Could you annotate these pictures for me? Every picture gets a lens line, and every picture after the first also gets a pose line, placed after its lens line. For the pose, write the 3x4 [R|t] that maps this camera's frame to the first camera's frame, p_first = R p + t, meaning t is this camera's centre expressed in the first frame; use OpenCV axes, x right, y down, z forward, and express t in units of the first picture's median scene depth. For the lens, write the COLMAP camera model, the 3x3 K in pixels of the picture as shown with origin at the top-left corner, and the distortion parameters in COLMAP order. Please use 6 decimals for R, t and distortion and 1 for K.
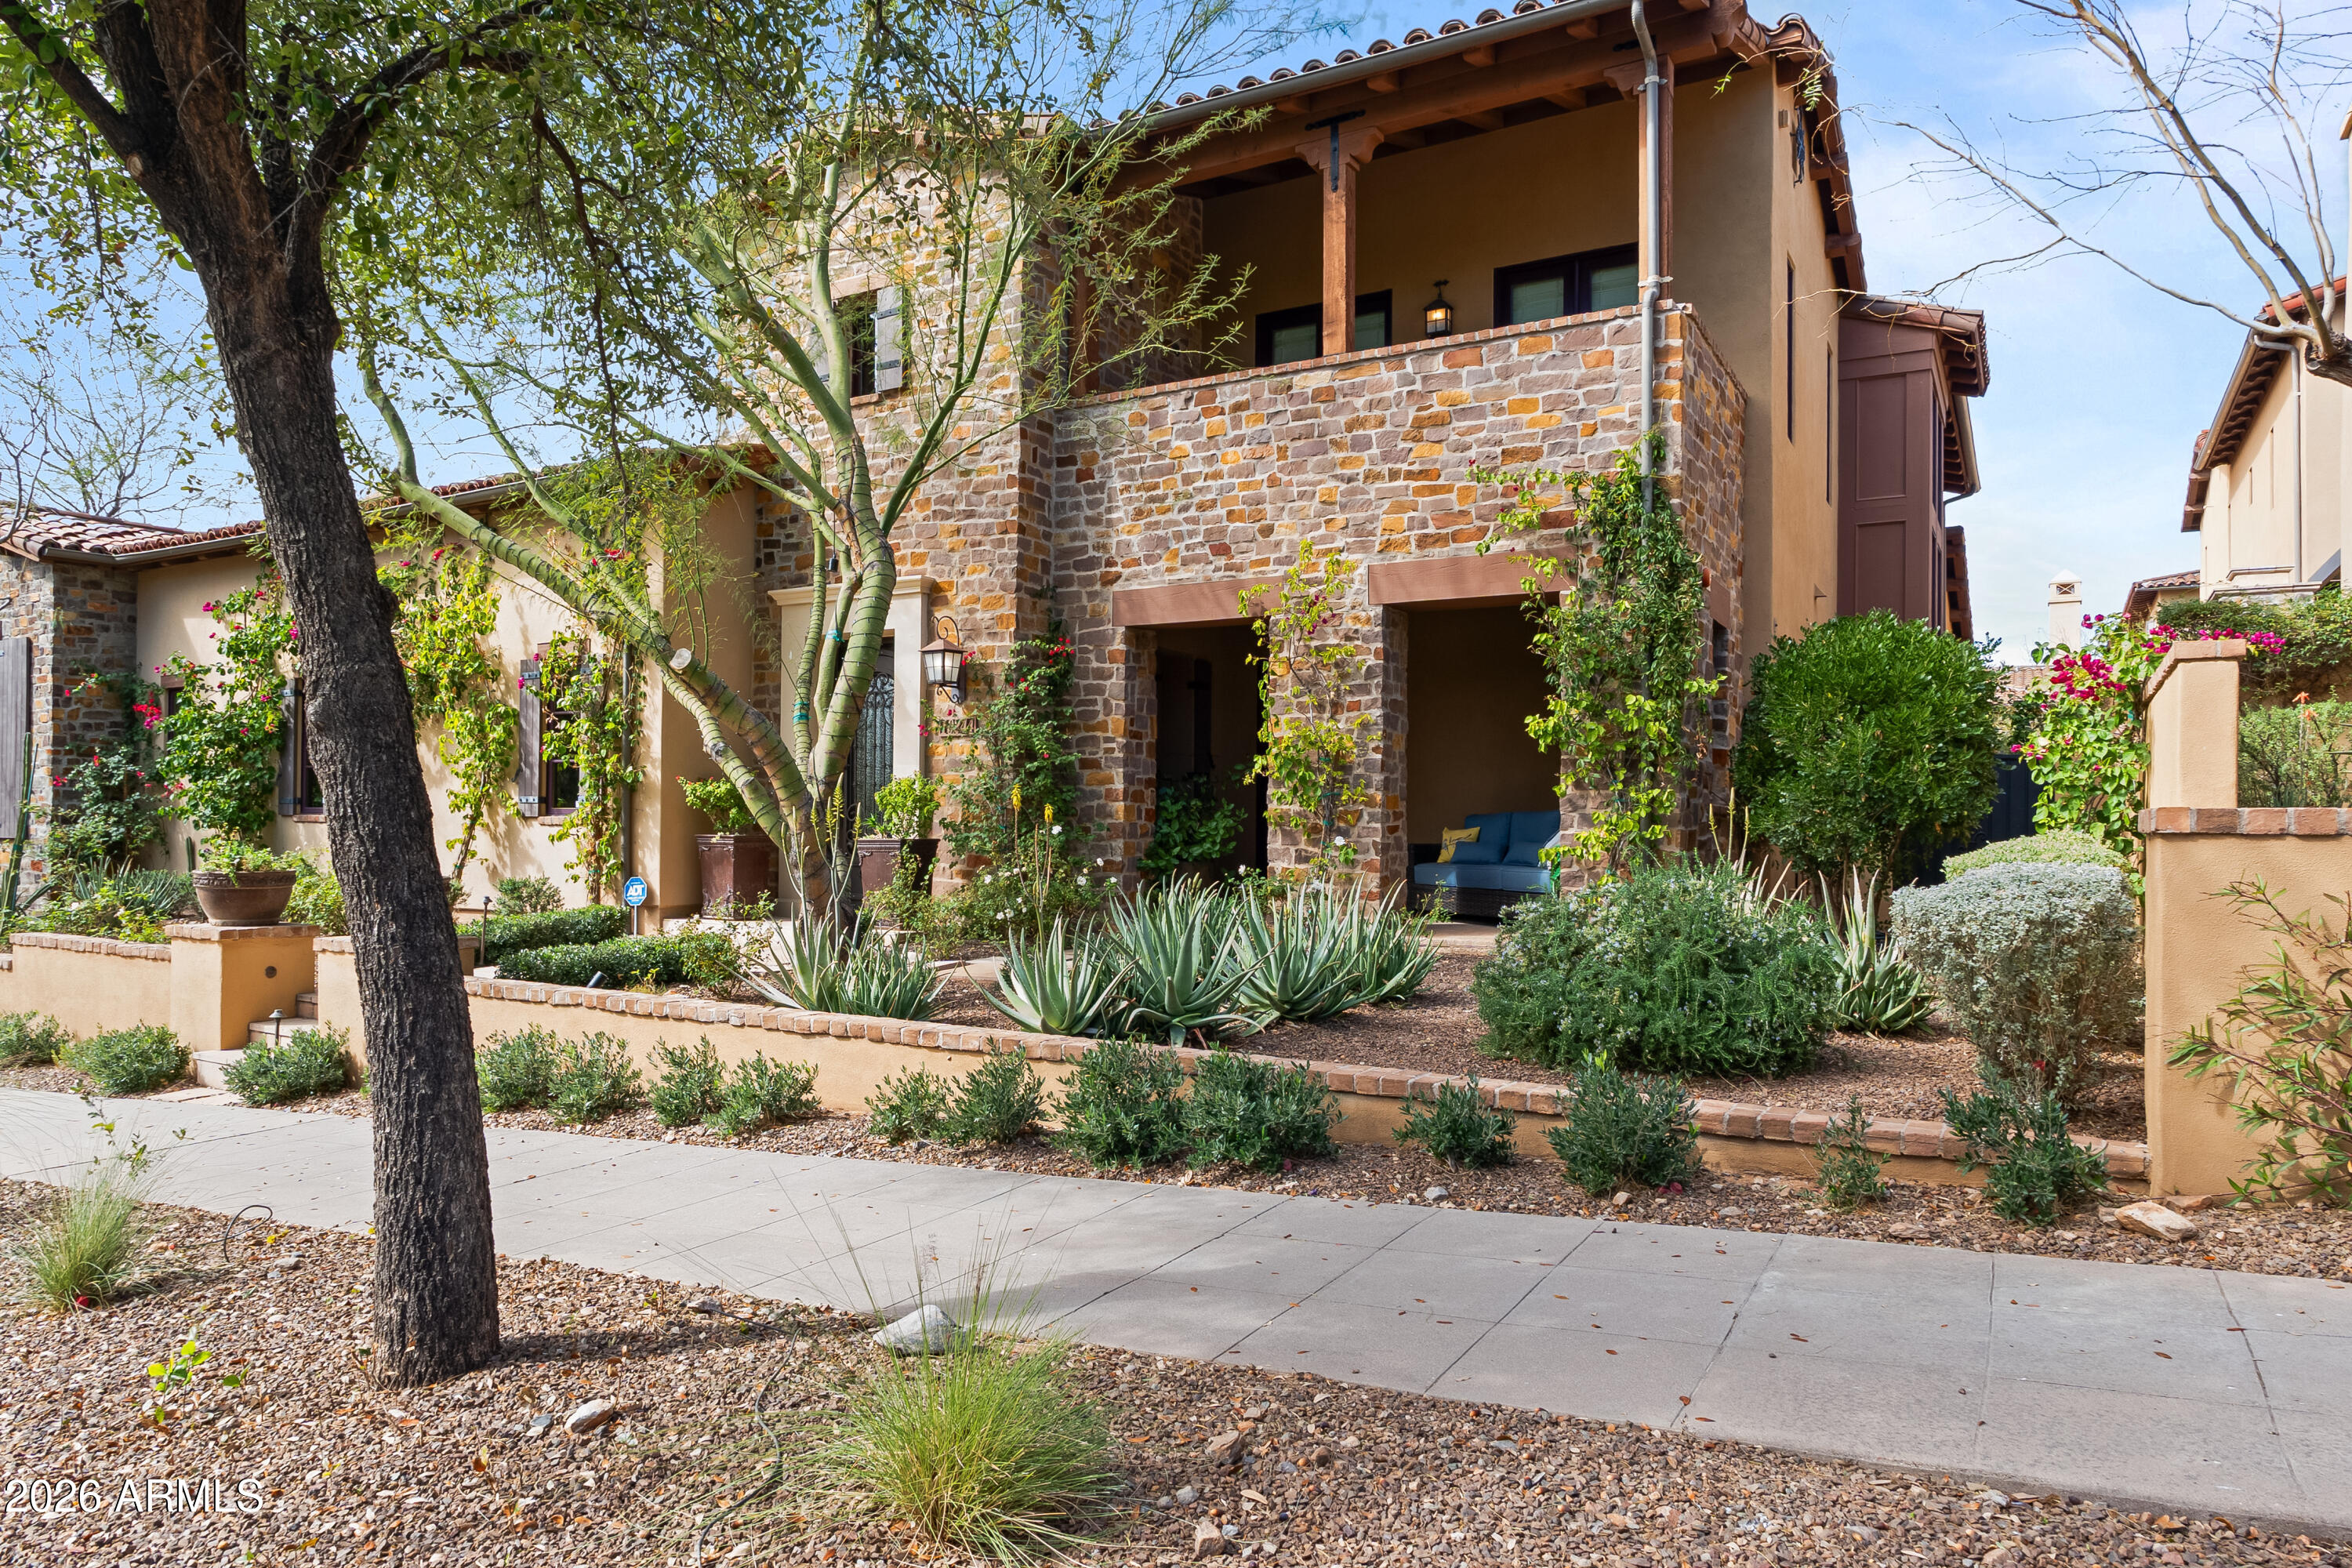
lens RADIAL K [[1462.4, 0, 1177.1], [0, 1462.4, 798.7], [0, 0, 1]] dist [-0.007134, -0.002454]
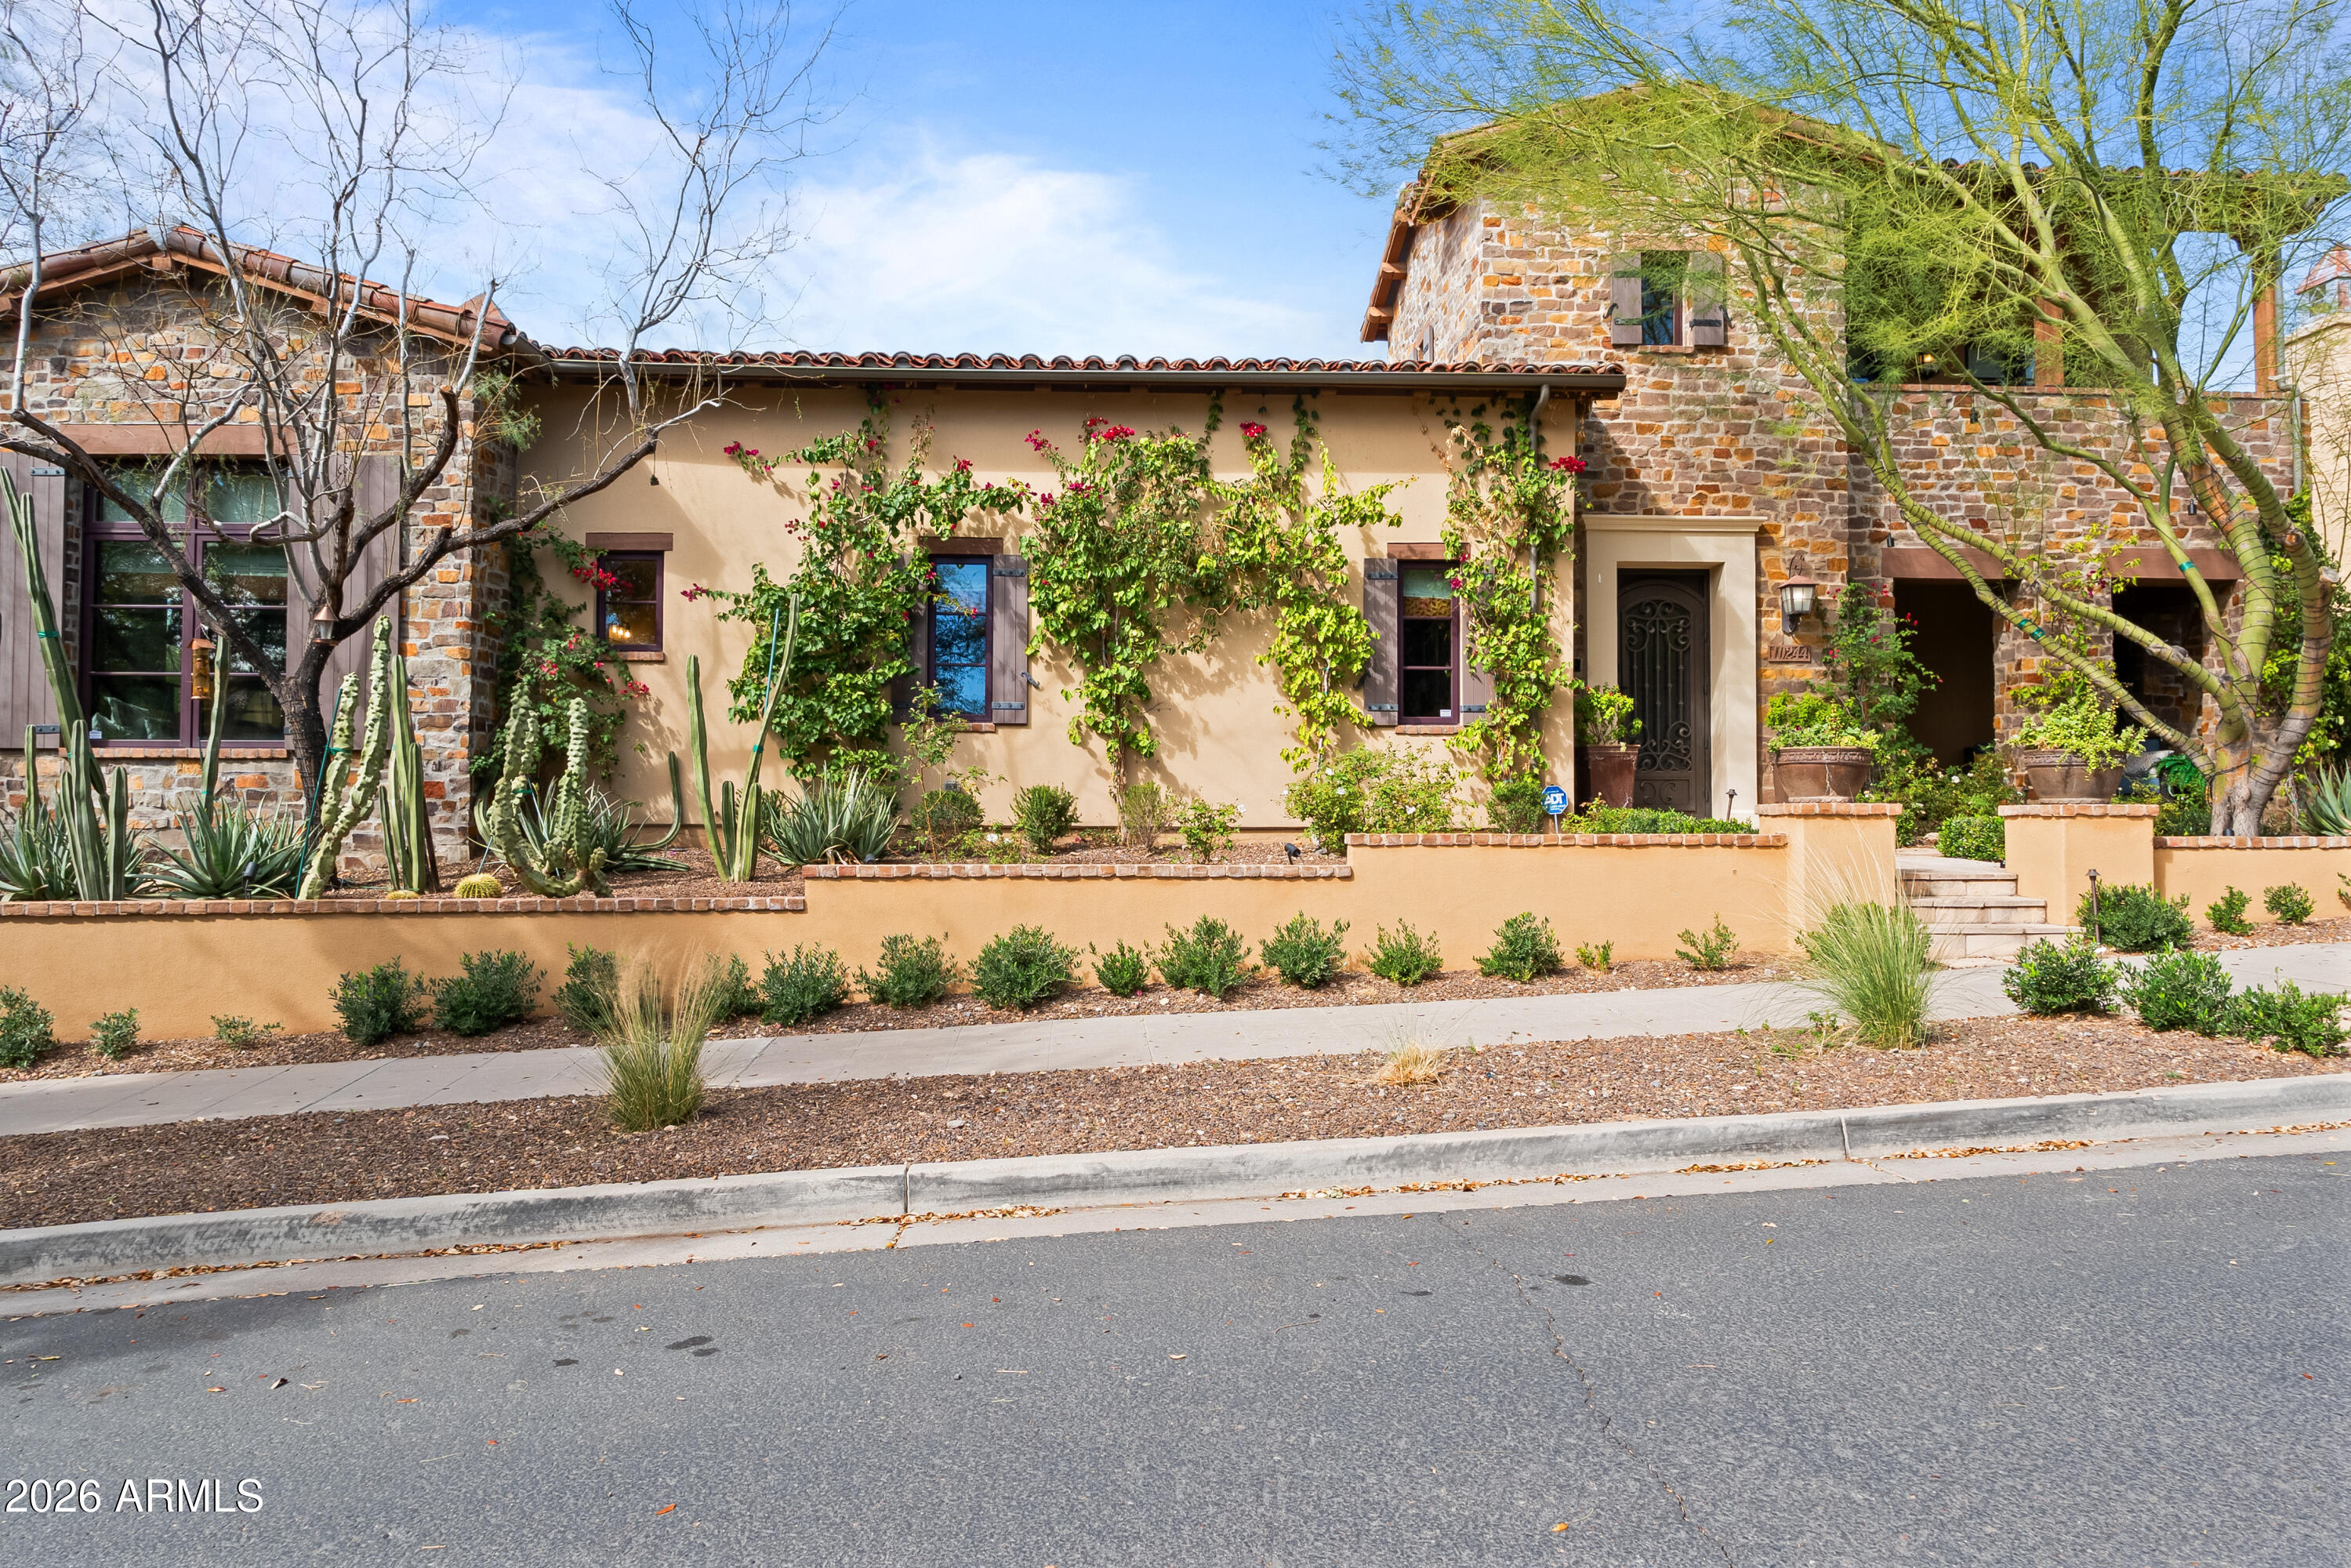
lens RADIAL K [[1461.8, 0, 1173.1], [0, 1461.8, 782.9], [0, 0, 1]] dist [-0.007134, -0.002454]
pose [[0.834214, 0.009581, 0.551357, -1.218746], [-0.002478, 0.999904, -0.013626, 0.070751], [-0.551435, 0.010000, 0.834158, 0.330527]]
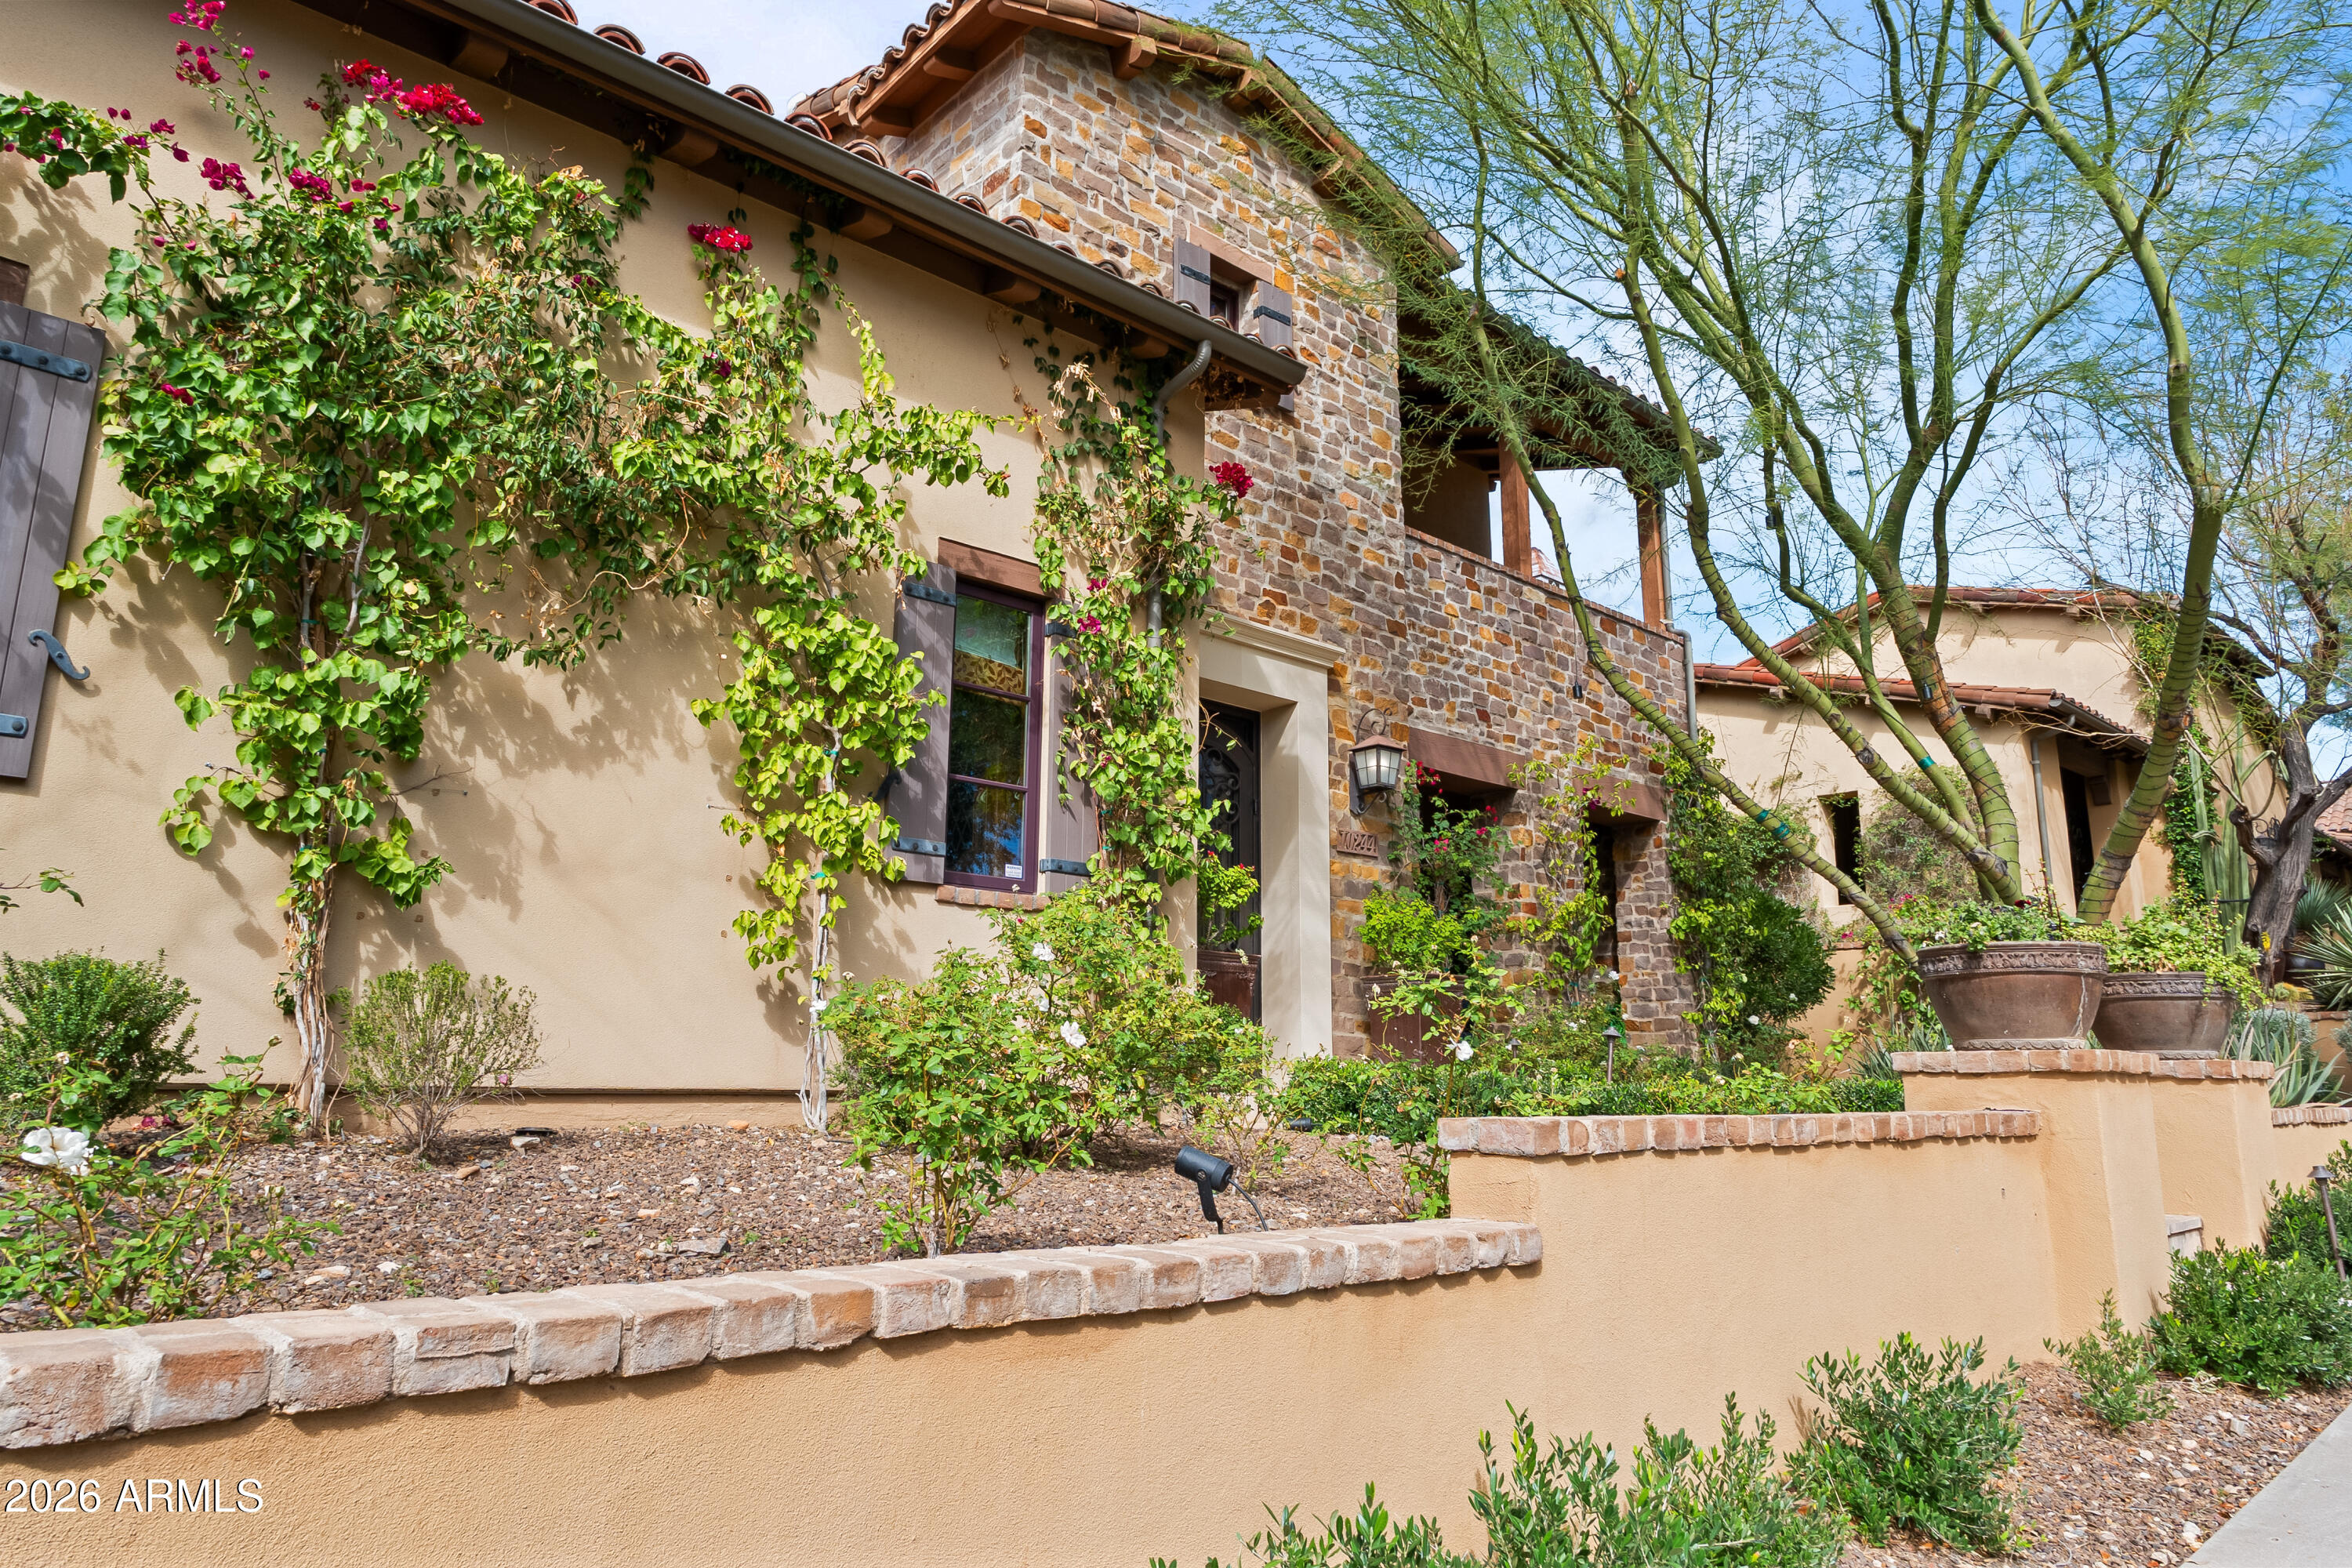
lens RADIAL K [[1462.4, 0, 1174.8], [0, 1462.4, 781.0], [0, 0, 1]] dist [-0.007134, -0.002454]
pose [[0.298905, 0.191288, 0.934914, -0.979412], [-0.019108, 0.980707, -0.194548, 0.079591], [-0.954092, 0.040287, 0.296793, 0.886727]]
